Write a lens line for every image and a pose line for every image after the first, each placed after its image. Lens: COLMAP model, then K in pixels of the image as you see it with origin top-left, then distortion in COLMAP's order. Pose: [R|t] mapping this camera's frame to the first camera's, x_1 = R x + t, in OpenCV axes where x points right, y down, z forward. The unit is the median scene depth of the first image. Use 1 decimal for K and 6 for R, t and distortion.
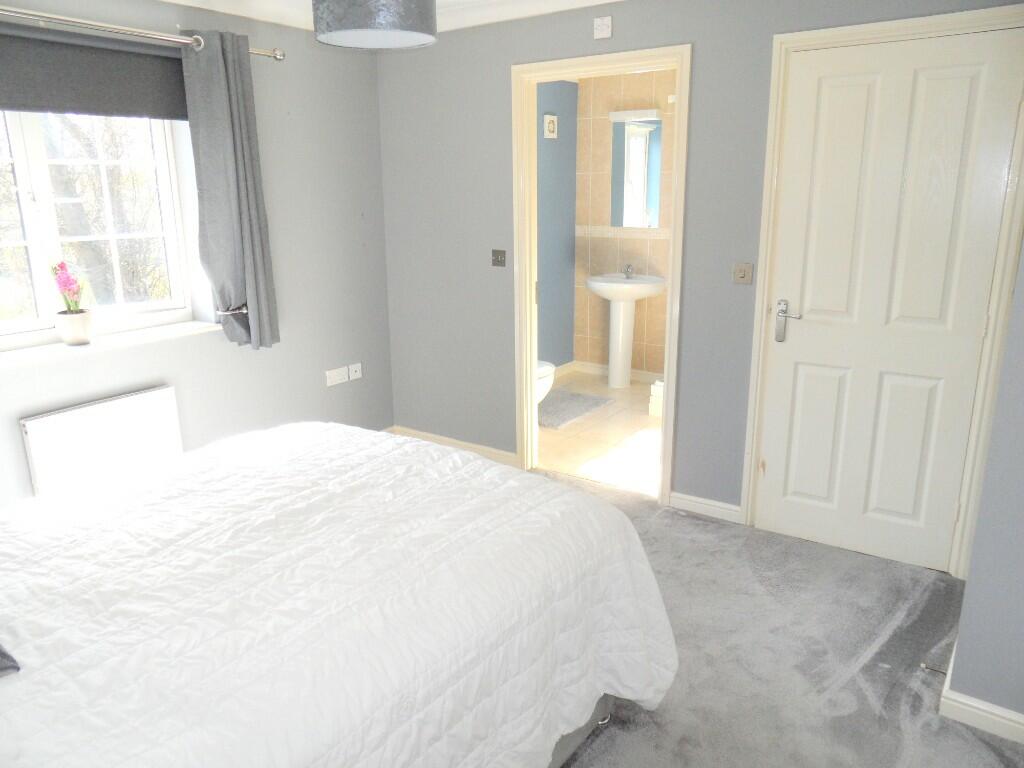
lens RADIAL K [[757.4, 0, 512.8], [0, 757.4, 381.7], [0, 0, 1]] dist [-0.006778, -0.000508]
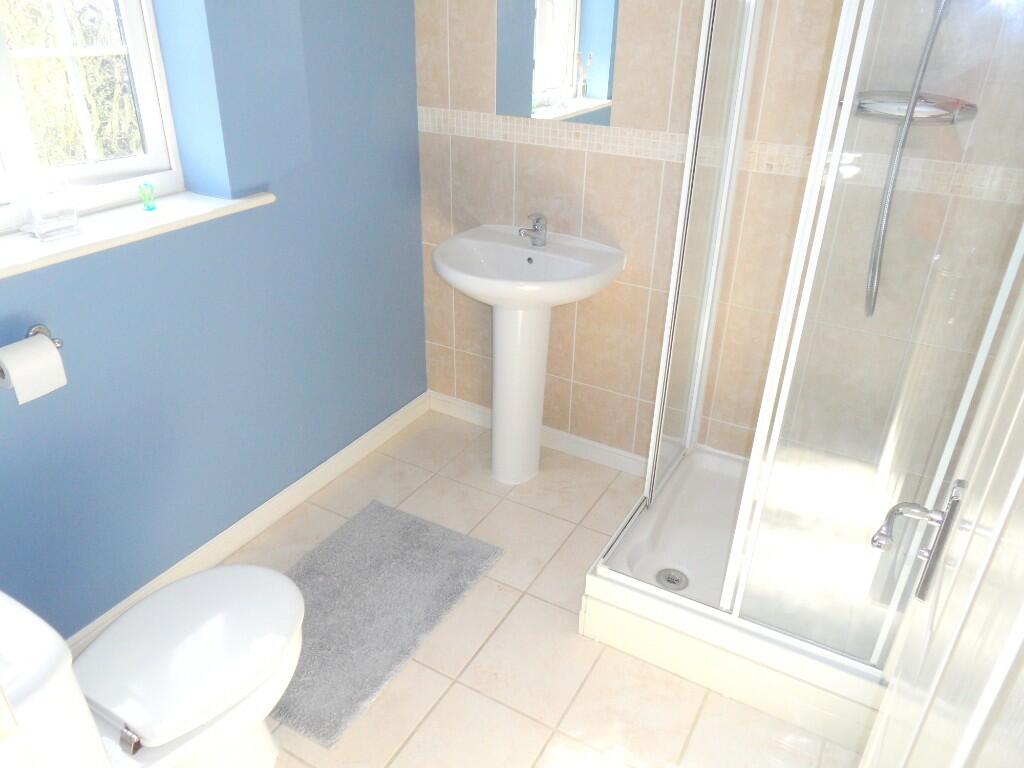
lens RADIAL K [[757.4, 0, 507.9], [0, 757.4, 388.1], [0, 0, 1]] dist [-0.006778, -0.000508]
pose [[0.995030, -0.021603, 0.097202, 0.089540], [-0.002253, 0.971048, 0.238873, -0.155135], [-0.099549, -0.237905, 0.966174, 0.547634]]
